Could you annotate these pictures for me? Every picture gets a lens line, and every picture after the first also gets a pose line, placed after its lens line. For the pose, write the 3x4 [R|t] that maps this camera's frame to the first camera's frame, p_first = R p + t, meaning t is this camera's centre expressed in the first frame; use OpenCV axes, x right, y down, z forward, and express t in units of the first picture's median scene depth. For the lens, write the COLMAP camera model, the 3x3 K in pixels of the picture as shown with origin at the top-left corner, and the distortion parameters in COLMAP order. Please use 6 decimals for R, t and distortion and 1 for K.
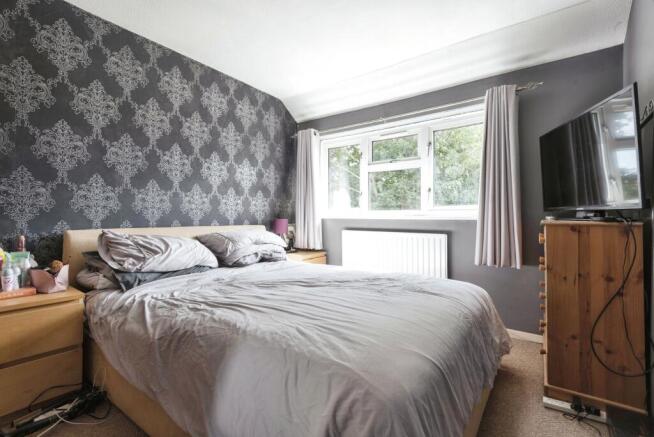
lens RADIAL K [[296.3, 0, 325.2], [0, 296.3, 215.5], [0, 0, 1]] dist [0.036420, -0.018564]
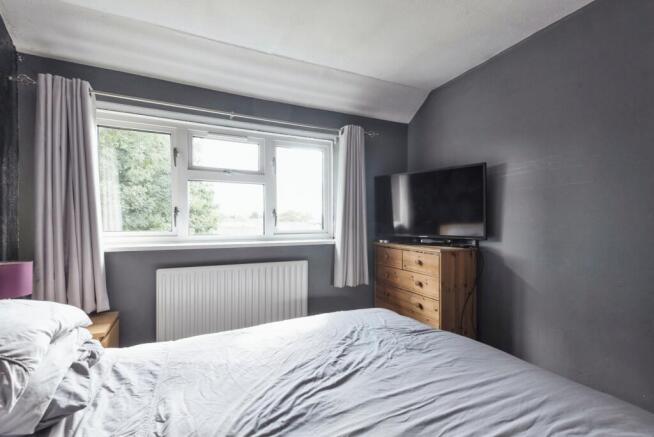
lens RADIAL K [[302.6, 0, 328.1], [0, 302.6, 220.8], [0, 0, 1]] dist [0.040421, -0.017974]
pose [[0.480365, 0.003630, 0.877061, -0.438325], [0.000388, 0.999990, -0.004351, -0.064405], [-0.877068, 0.002431, 0.480359, 0.513866]]
